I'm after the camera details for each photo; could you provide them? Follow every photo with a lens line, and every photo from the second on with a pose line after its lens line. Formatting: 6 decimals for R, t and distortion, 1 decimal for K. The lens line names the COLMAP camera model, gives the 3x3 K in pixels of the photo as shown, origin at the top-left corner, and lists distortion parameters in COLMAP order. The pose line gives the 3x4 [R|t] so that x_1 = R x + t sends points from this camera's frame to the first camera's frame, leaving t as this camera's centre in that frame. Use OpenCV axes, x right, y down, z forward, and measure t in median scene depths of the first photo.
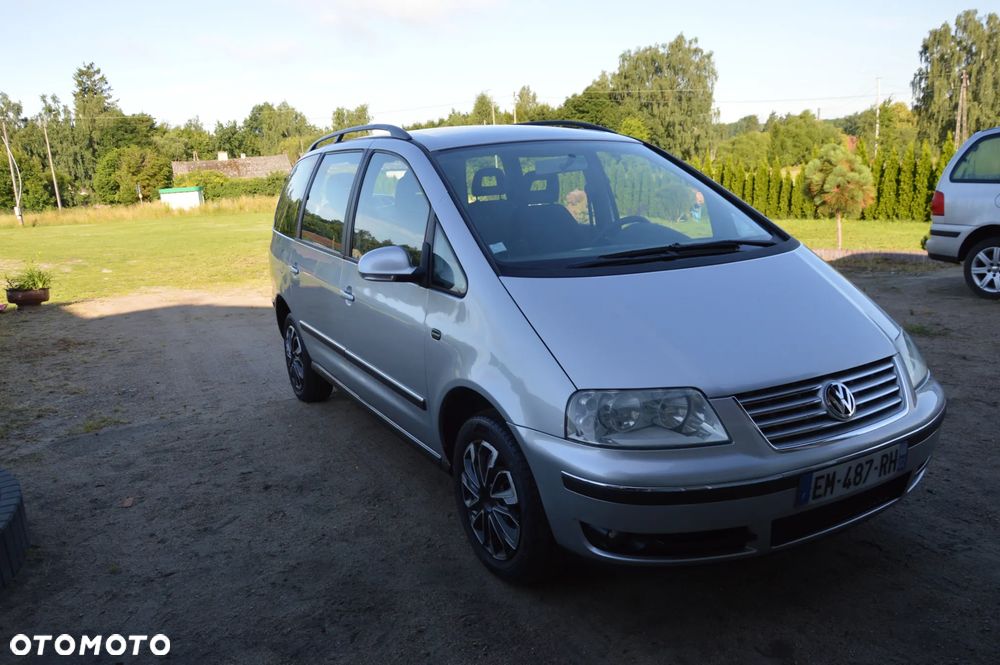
lens RADIAL K [[781.2, 0, 502.8], [0, 781.2, 332.0], [0, 0, 1]] dist [-0.040383, 0.012600]
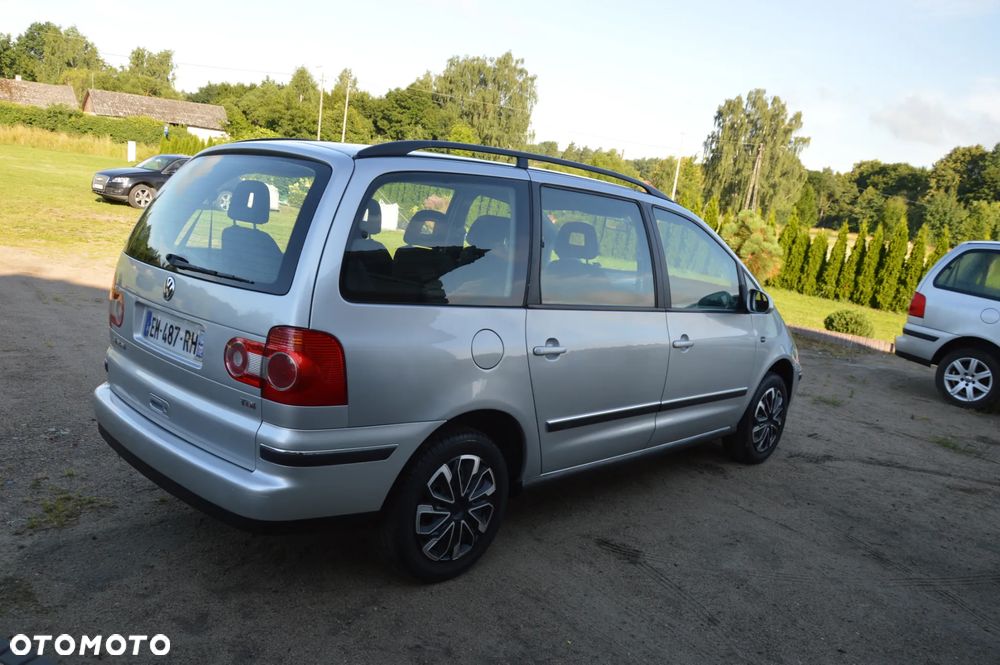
lens RADIAL K [[781.2, 0, 498.3], [0, 781.2, 325.8], [0, 0, 1]] dist [-0.040383, 0.012600]
pose [[0.951323, 0.132547, 0.278236, -0.256758], [-0.132063, 0.991028, -0.020567, -0.047225], [-0.278466, -0.017178, 0.960293, 0.182513]]
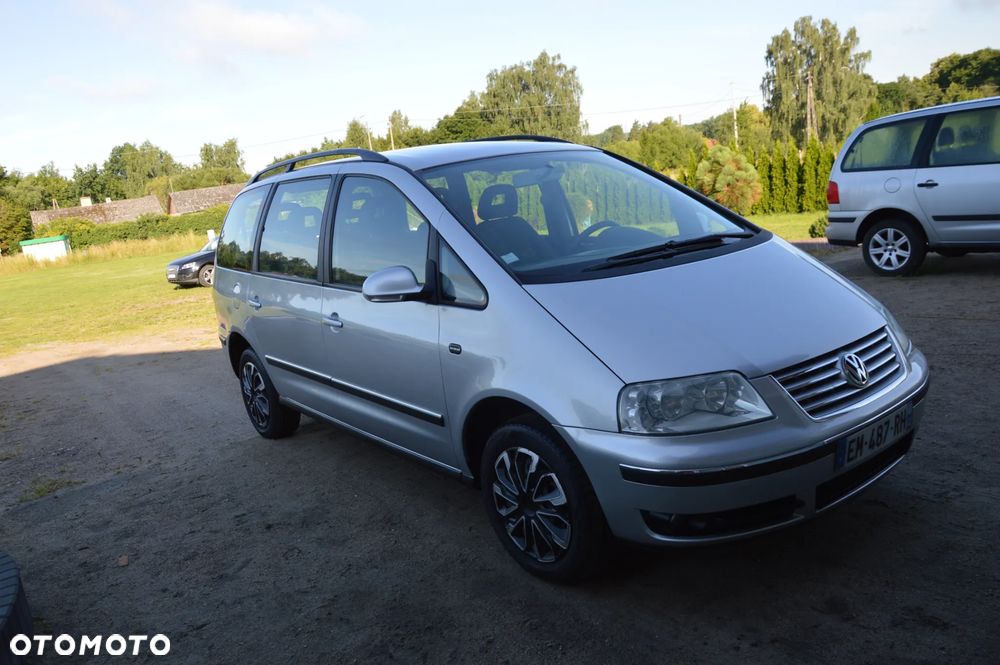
lens RADIAL K [[781.2, 0, 499.8], [0, 781.2, 329.9], [0, 0, 1]] dist [-0.040383, 0.012600]
pose [[0.985890, -0.094216, 0.138361, -0.066384], [0.098164, 0.994928, -0.021976, 0.002598], [-0.135589, 0.035248, 0.990138, -0.003313]]
